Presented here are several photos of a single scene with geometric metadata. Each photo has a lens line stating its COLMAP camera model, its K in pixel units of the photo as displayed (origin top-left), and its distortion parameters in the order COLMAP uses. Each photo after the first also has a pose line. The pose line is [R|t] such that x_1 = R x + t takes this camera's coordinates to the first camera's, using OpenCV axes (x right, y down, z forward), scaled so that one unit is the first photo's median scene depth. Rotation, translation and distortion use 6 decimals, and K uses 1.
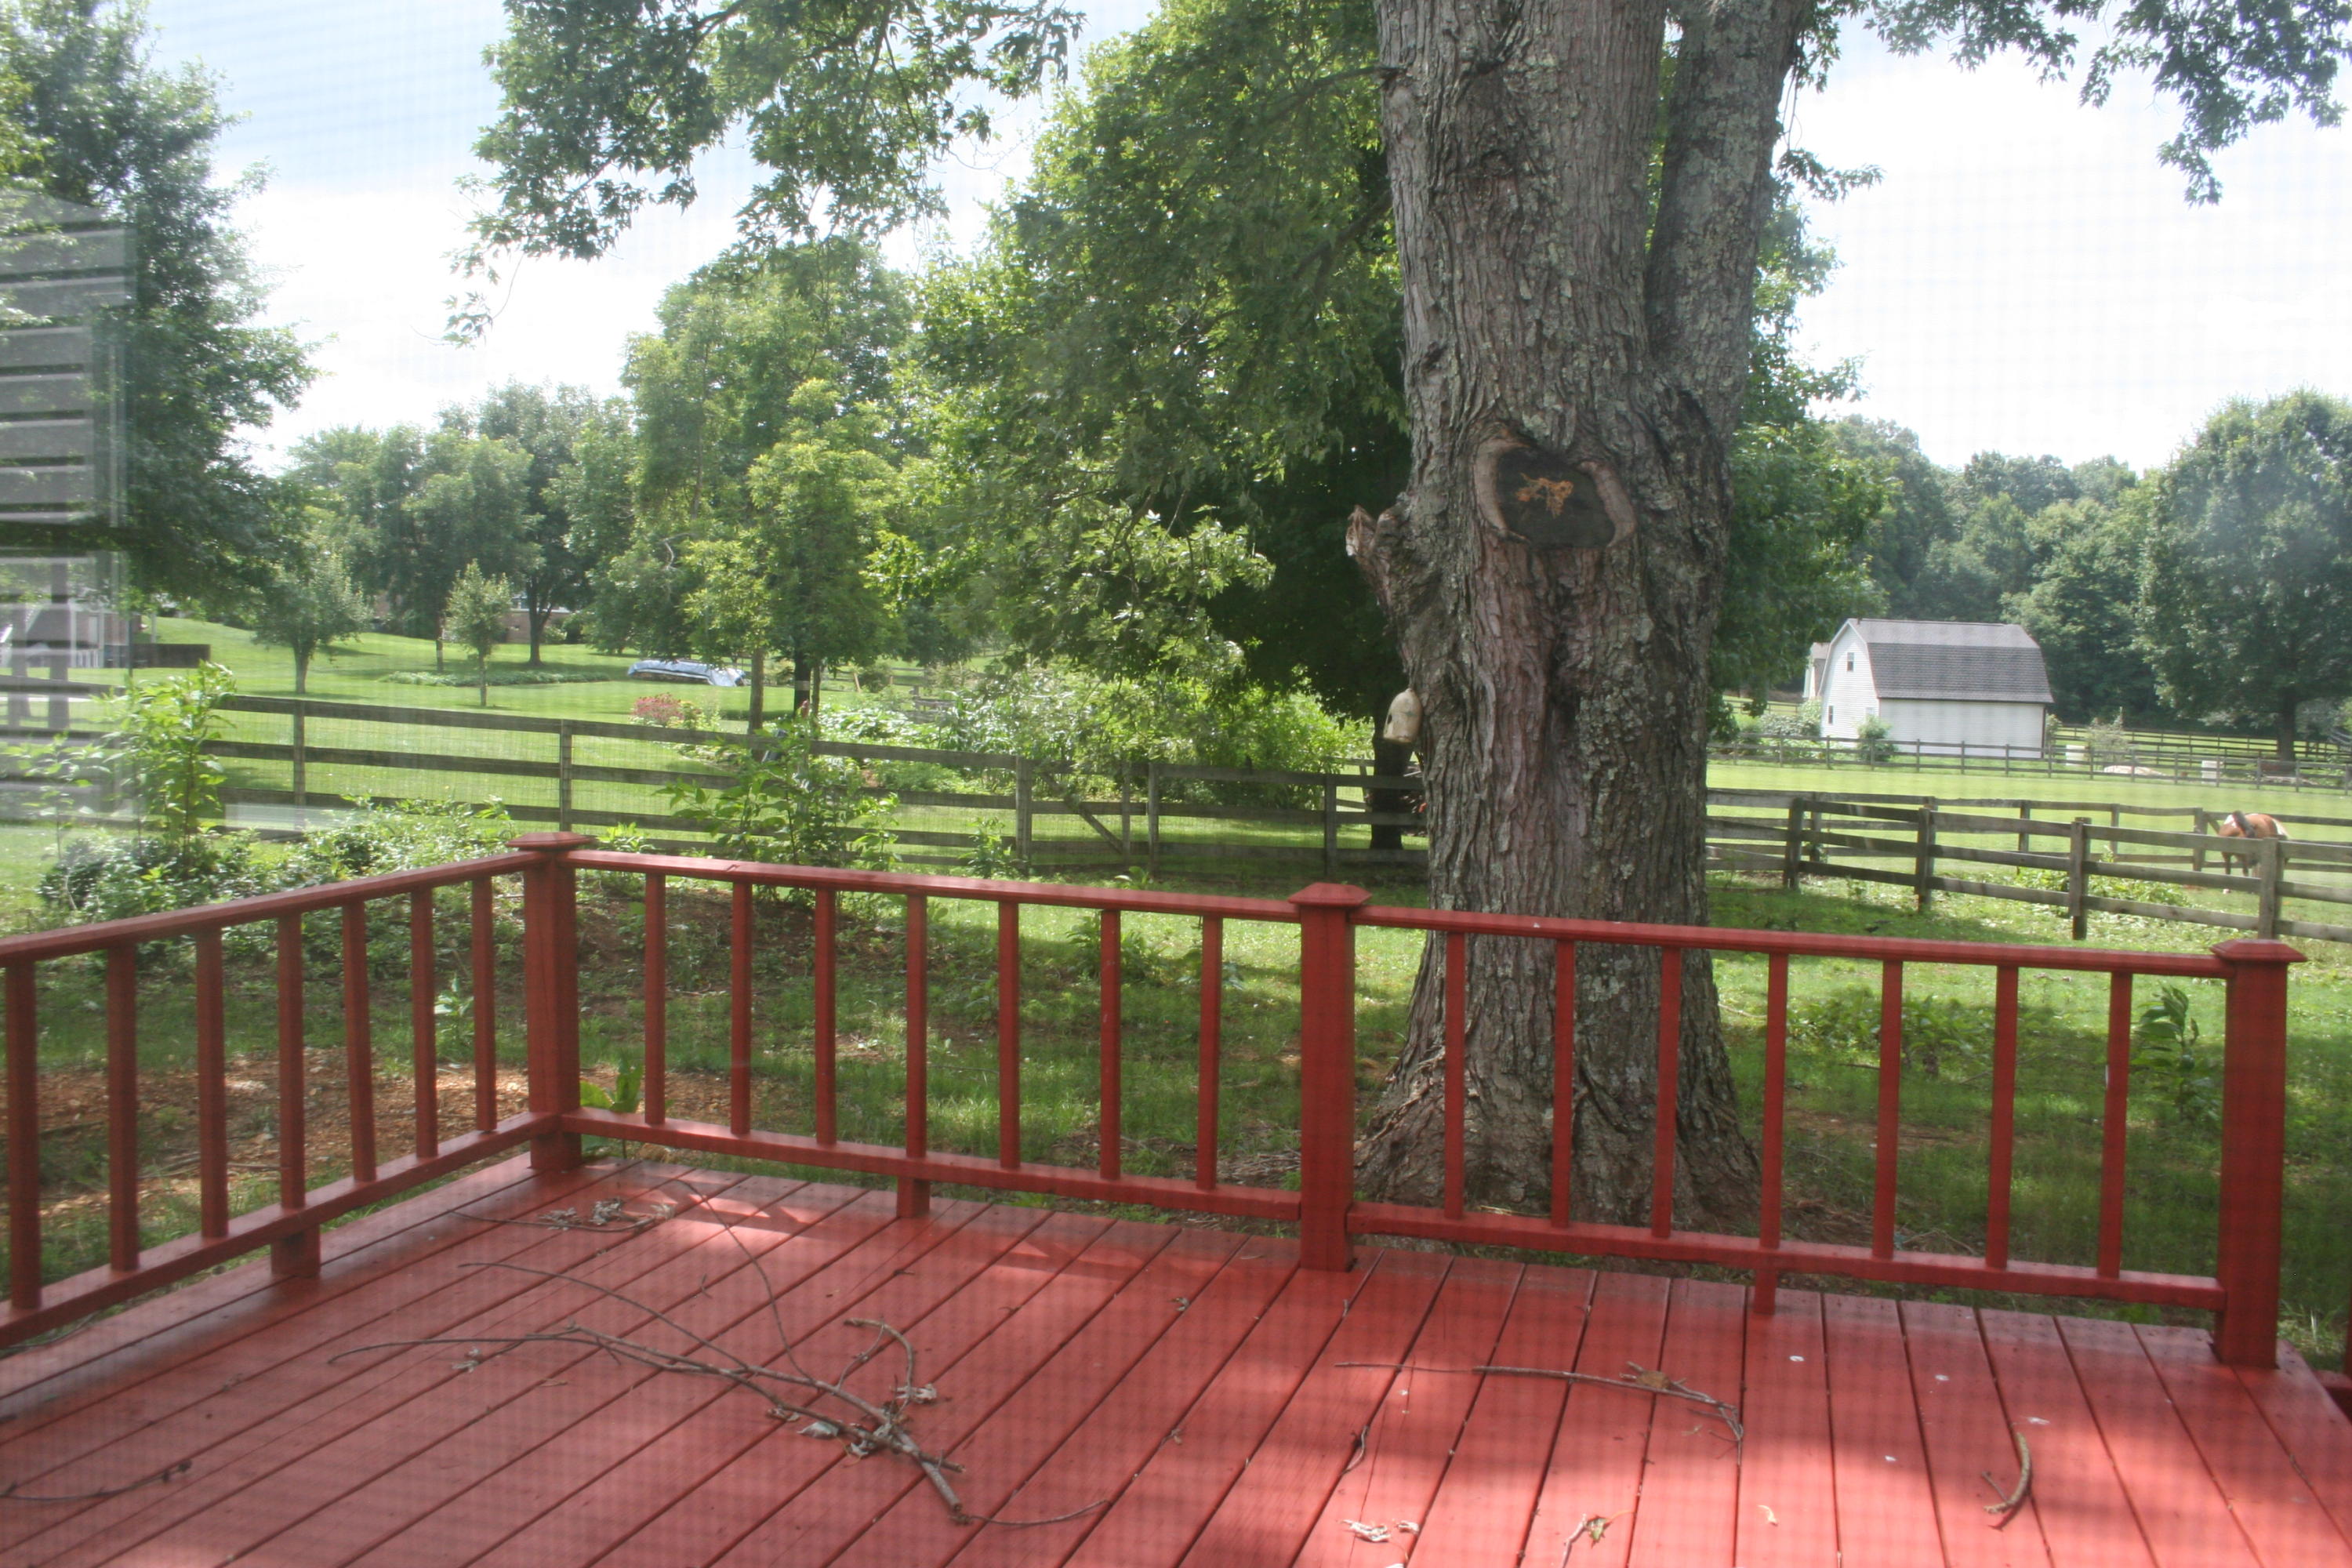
lens RADIAL K [[1990.6, 0, 1176.5], [0, 1990.6, 771.5], [0, 0, 1]] dist [-0.158919, 0.128419]
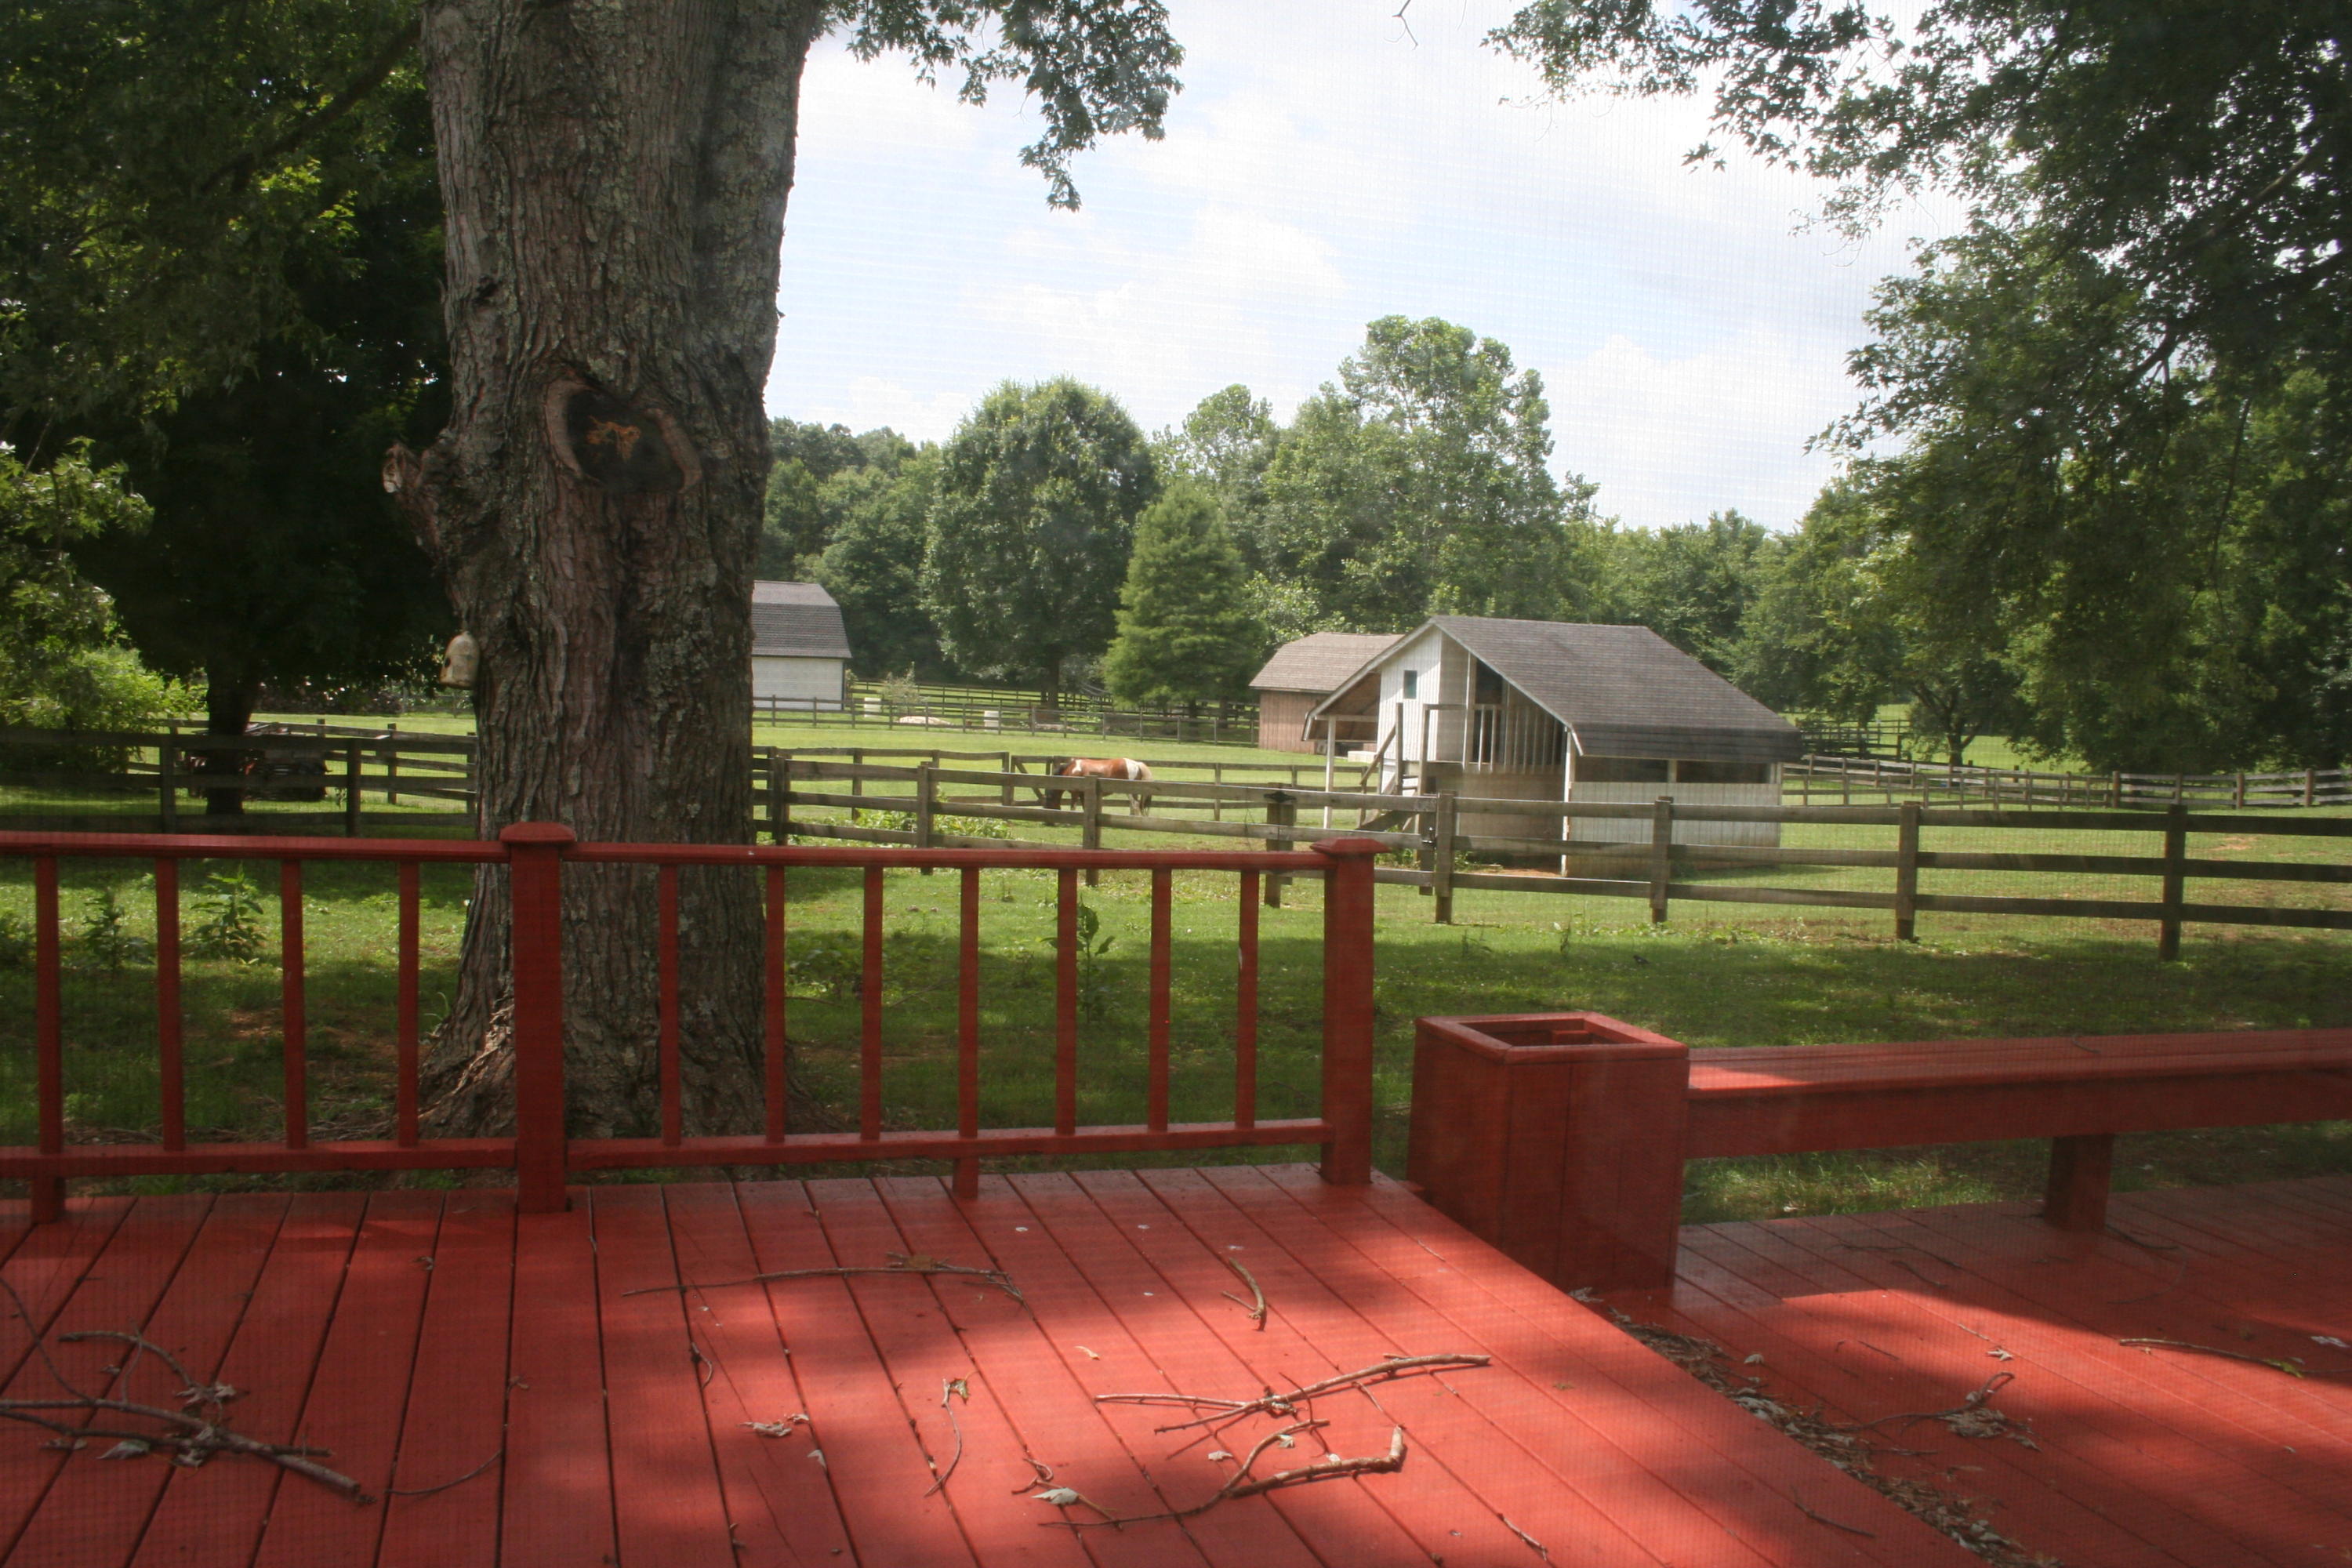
lens RADIAL K [[1990.6, 0, 1181.3], [0, 1990.6, 774.1], [0, 0, 1]] dist [-0.158919, 0.128419]
pose [[0.826687, -0.028312, 0.561949, -0.125130], [0.015306, 0.999495, 0.027840, 0.006545], [-0.562454, -0.014413, 0.826703, 0.009122]]
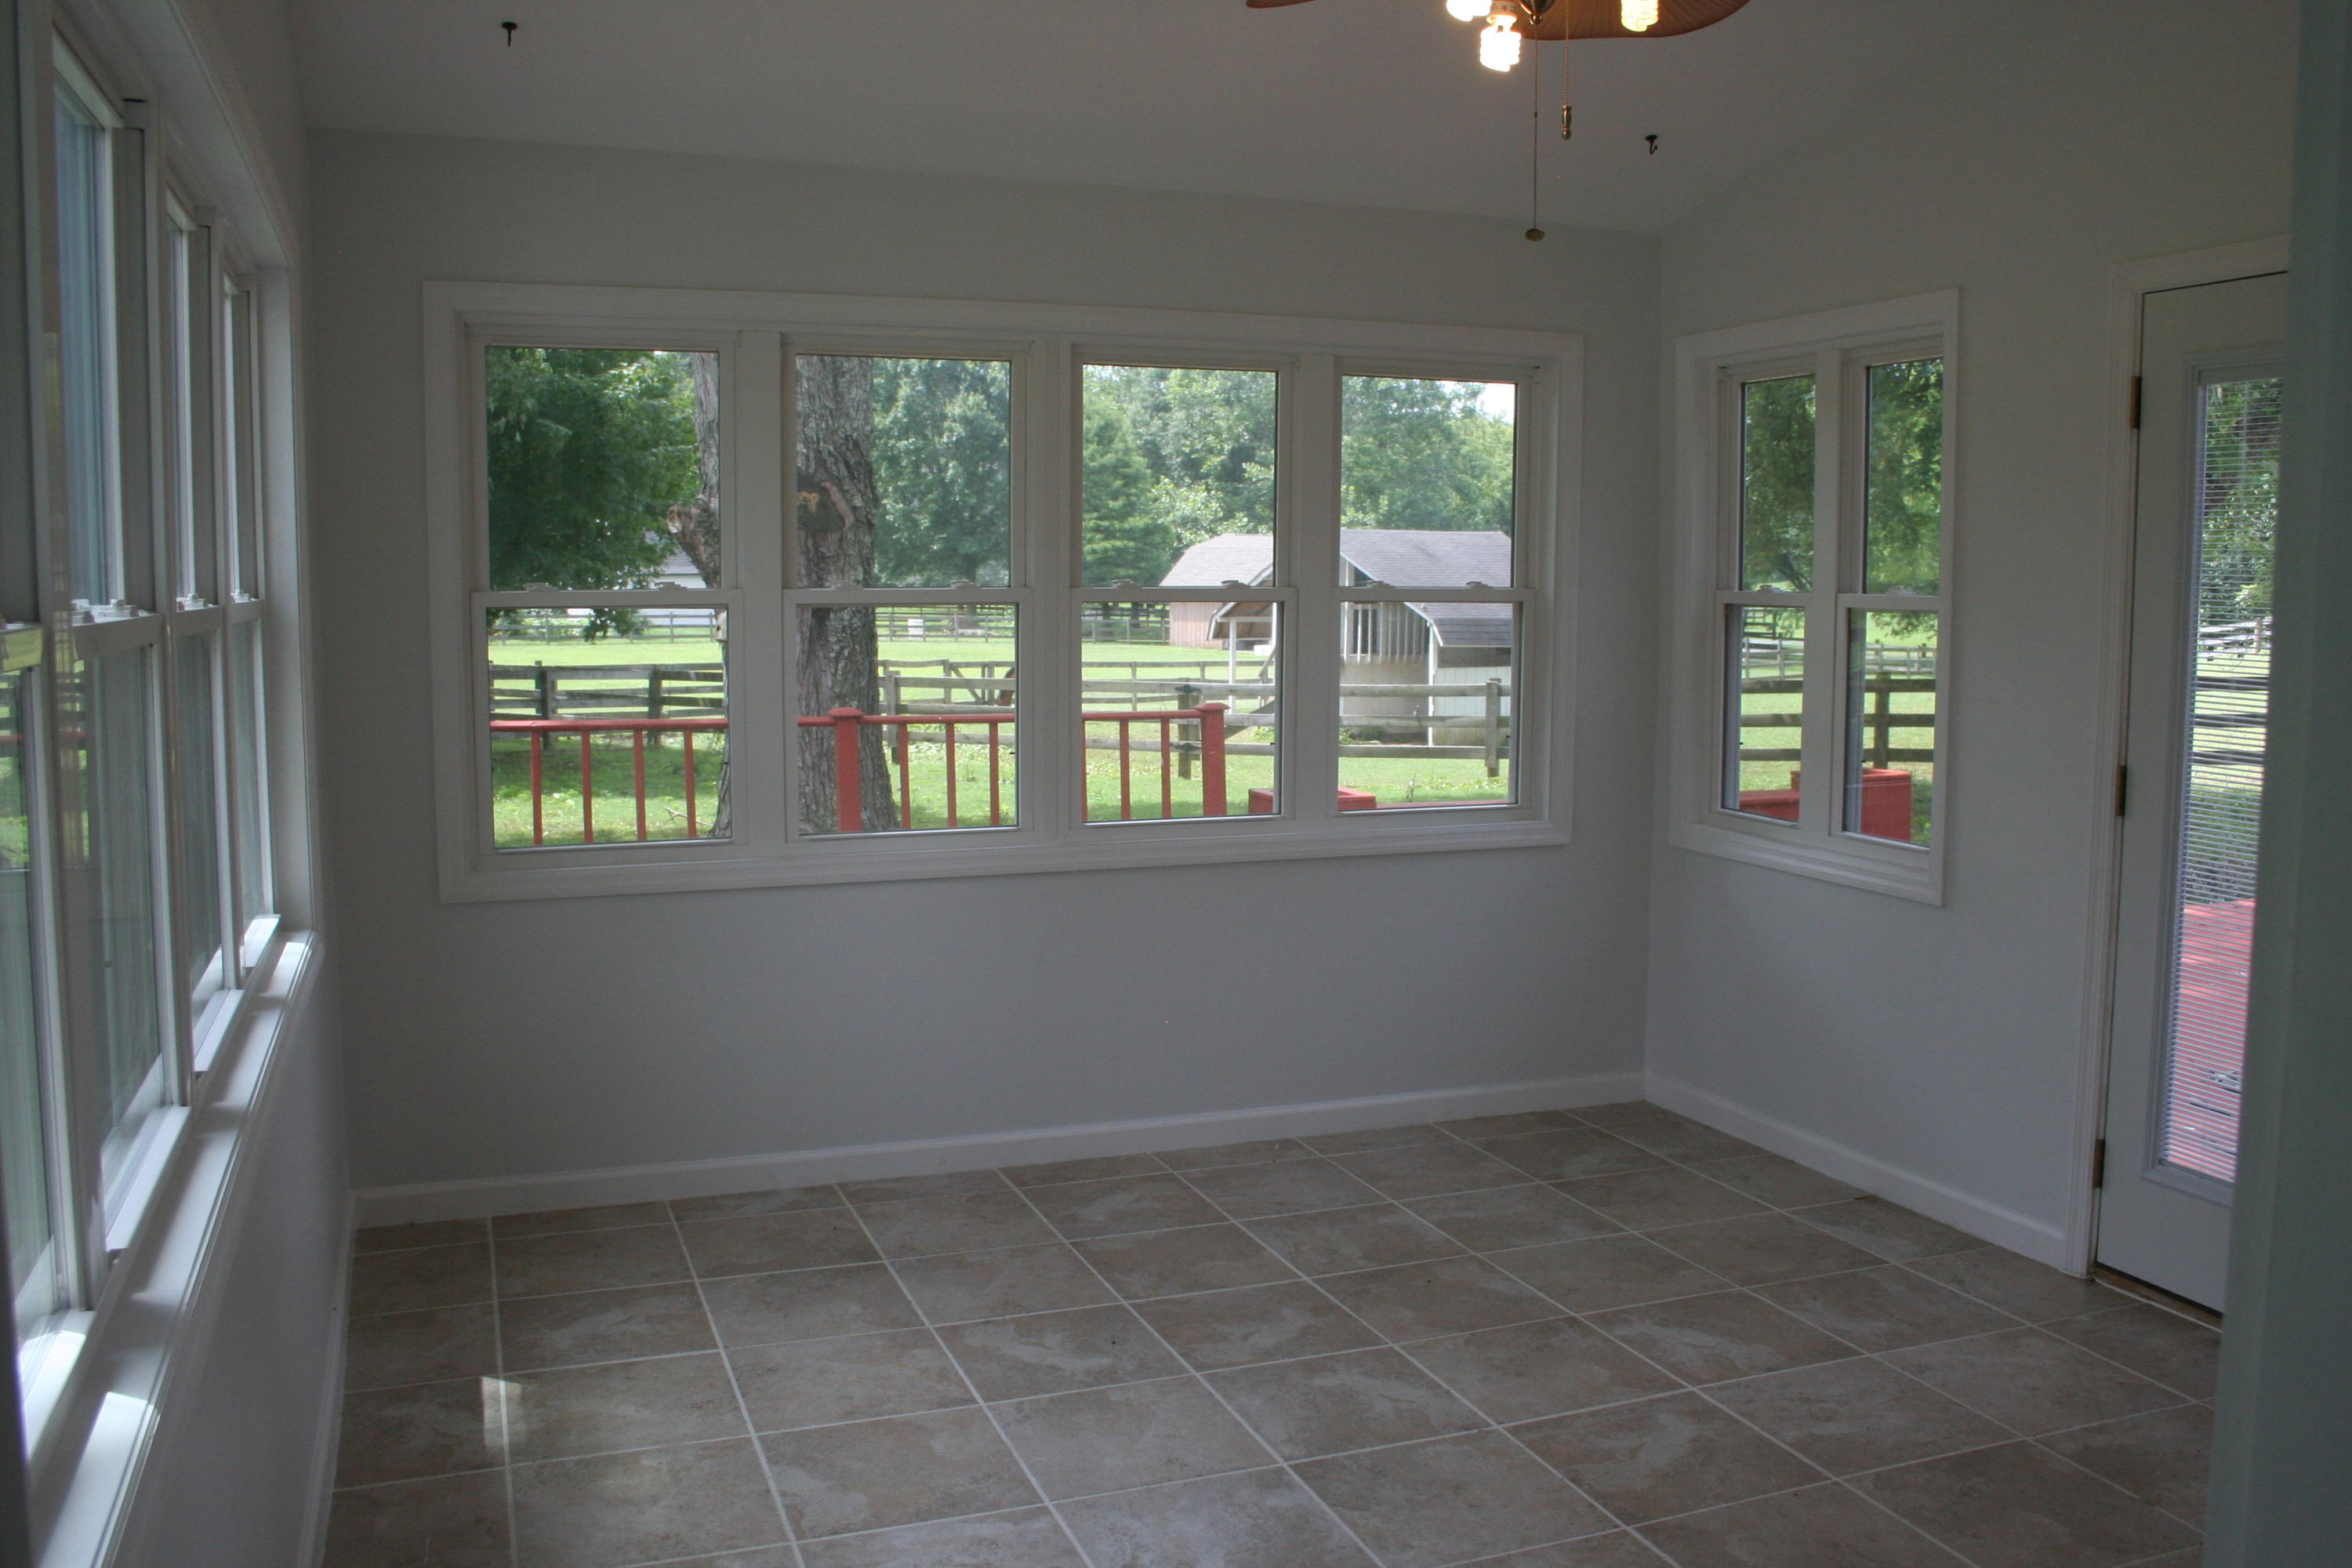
lens RADIAL K [[1990.6, 0, 1181.2], [0, 1990.6, 768.7], [0, 0, 1]] dist [-0.158919, 0.128419]
pose [[0.799782, -0.086109, 0.594083, -0.570814], [0.049069, 0.995724, 0.078266, -0.018034], [-0.598282, -0.033444, 0.800587, -0.599532]]
